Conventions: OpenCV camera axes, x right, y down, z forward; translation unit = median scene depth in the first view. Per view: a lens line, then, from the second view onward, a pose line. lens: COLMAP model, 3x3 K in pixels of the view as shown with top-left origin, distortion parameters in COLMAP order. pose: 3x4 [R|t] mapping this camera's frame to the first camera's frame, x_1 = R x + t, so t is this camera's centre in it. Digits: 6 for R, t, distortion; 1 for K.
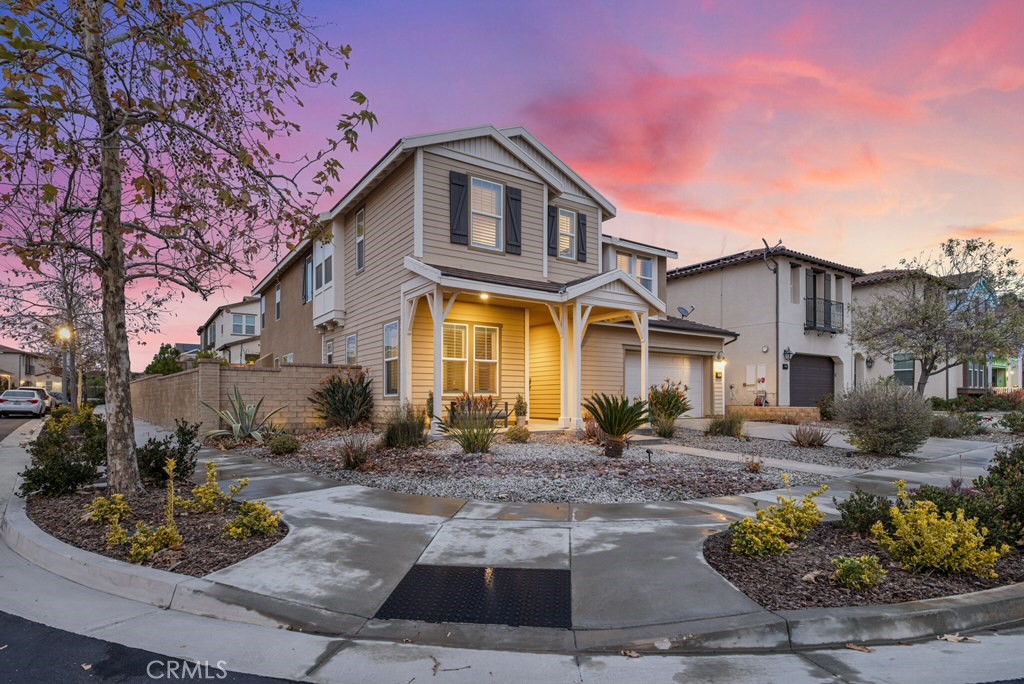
lens RADIAL K [[541.2, 0, 514.9], [0, 541.2, 395.4], [0, 0, 1]] dist [0.001839, -0.000036]
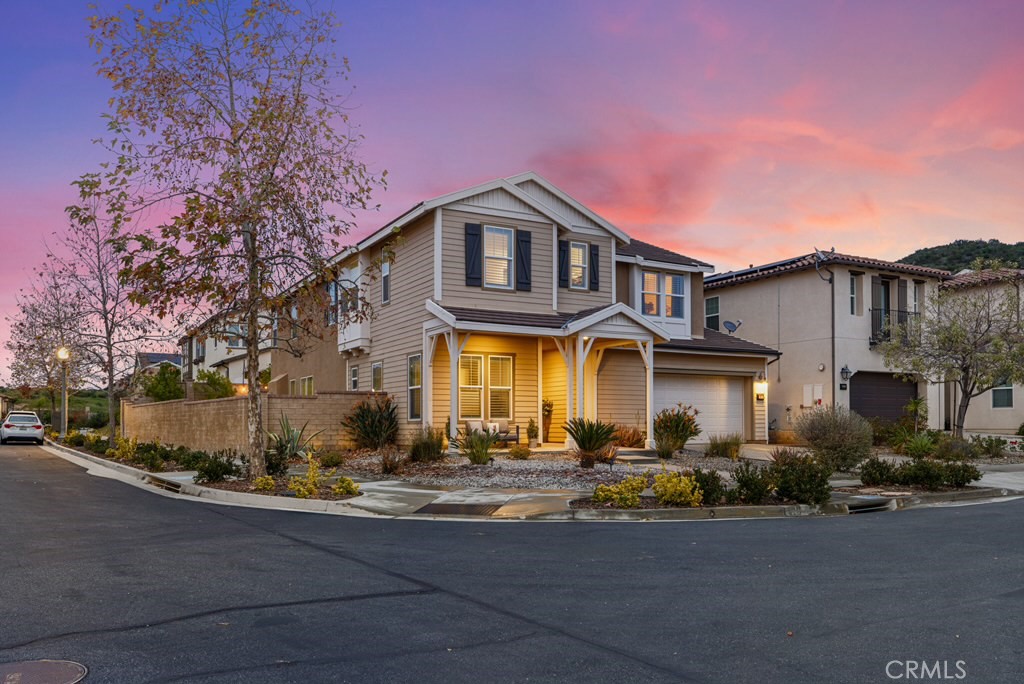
lens RADIAL K [[777.6, 0, 509.4], [0, 777.6, 417.1], [0, 0, 1]] dist [-0.007410, -0.001025]
pose [[0.995102, -0.002678, -0.098819, 0.119066], [0.002481, 0.999995, -0.002119, -0.001549], [0.098824, 0.001863, 0.995103, -0.552350]]
